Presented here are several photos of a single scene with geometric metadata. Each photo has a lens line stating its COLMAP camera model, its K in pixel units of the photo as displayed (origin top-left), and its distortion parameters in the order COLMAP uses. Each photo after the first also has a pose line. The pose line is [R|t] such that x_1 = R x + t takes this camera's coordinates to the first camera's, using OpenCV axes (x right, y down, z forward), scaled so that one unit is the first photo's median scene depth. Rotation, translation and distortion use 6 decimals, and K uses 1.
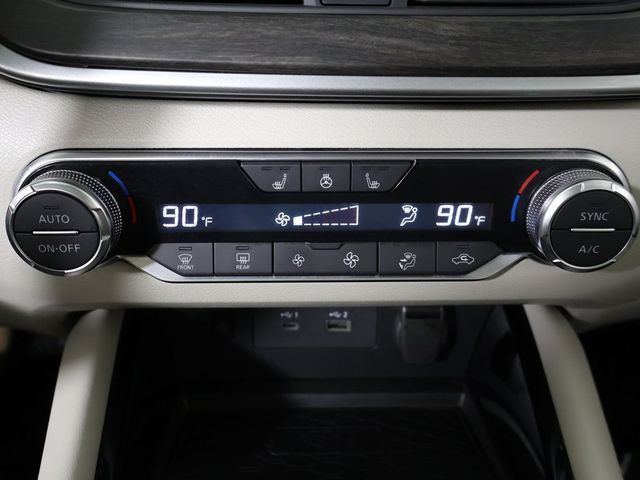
lens RADIAL K [[524.7, 0, 320.3], [0, 524.7, 240.1], [0, 0, 1]] dist [-0.004259, -0.001849]
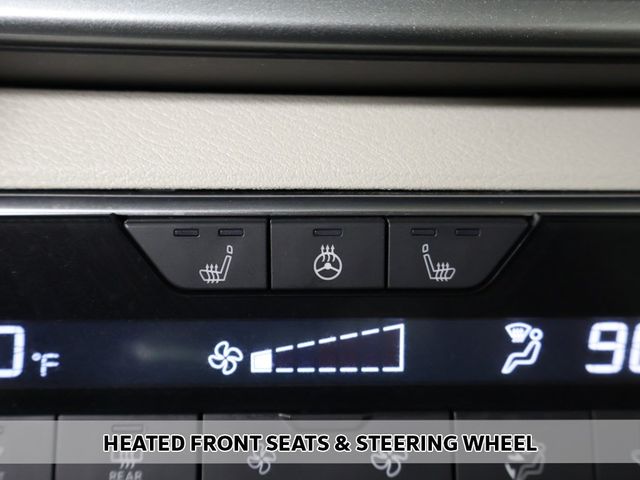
lens RADIAL K [[672.7, 0, 319.8], [0, 672.7, 241.9], [0, 0, 1]] dist [0.019100, 0.000000]
pose [[0.999992, -0.002953, 0.002839, 0.003143], [0.003541, 0.971593, -0.236632, -0.001746], [-0.002060, 0.236640, 0.971595, 0.468079]]
